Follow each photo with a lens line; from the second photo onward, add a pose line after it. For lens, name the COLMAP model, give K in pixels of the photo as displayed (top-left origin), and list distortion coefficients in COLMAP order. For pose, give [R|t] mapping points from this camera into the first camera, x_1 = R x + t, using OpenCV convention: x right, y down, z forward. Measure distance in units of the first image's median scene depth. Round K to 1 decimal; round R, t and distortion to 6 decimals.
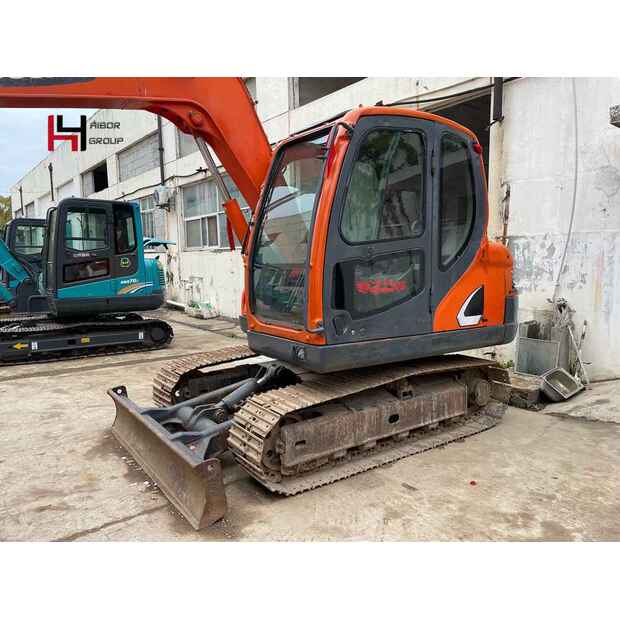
lens RADIAL K [[472.0, 0, 315.7], [0, 472.0, 305.9], [0, 0, 1]] dist [0.067776, -0.081111]
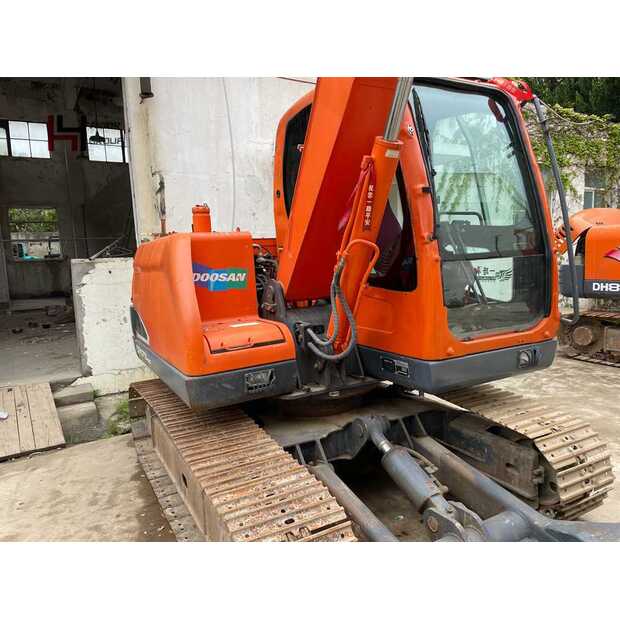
lens RADIAL K [[472.0, 0, 307.7], [0, 472.0, 312.5], [0, 0, 1]] dist [0.067776, -0.081111]
pose [[0.133125, -0.123543, 0.983369, -0.591305], [0.131258, 0.985658, 0.106061, -0.077108], [-0.982369, 0.114955, 0.147432, 0.808920]]
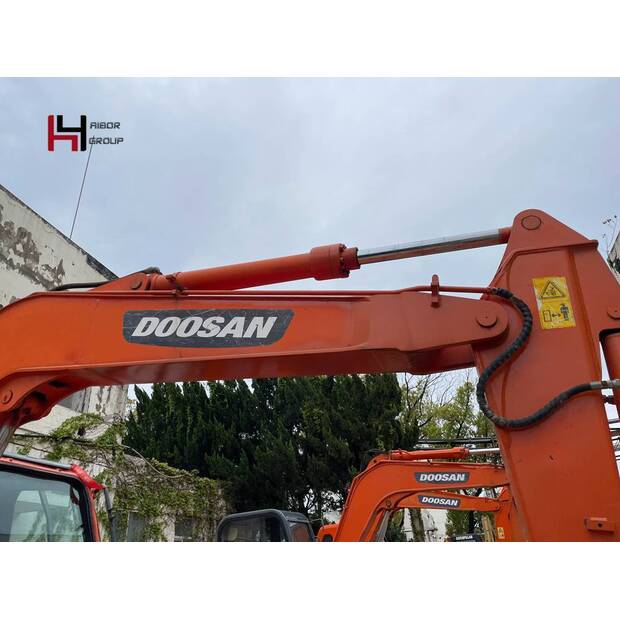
lens RADIAL K [[472.0, 0, 305.5], [0, 472.0, 304.2], [0, 0, 1]] dist [0.067776, -0.081111]
pose [[-0.558473, 0.446335, 0.699209, -0.732605], [0.157871, 0.884688, -0.438639, -0.115742], [-0.814361, -0.134583, -0.564538, 0.792055]]
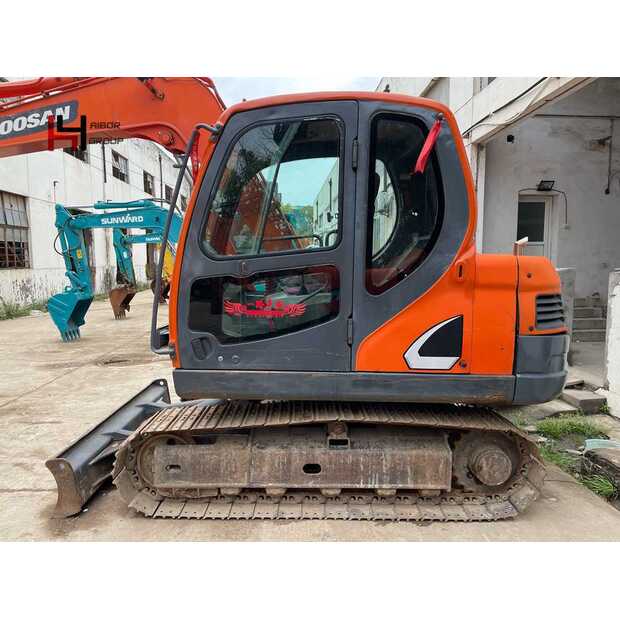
lens RADIAL K [[472.0, 0, 314.1], [0, 472.0, 307.6], [0, 0, 1]] dist [0.067776, -0.081111]
pose [[0.813832, 0.066311, -0.577305, 0.466715], [-0.066158, 0.997581, 0.021321, -0.044769], [0.577322, 0.020841, 0.816250, 0.237804]]
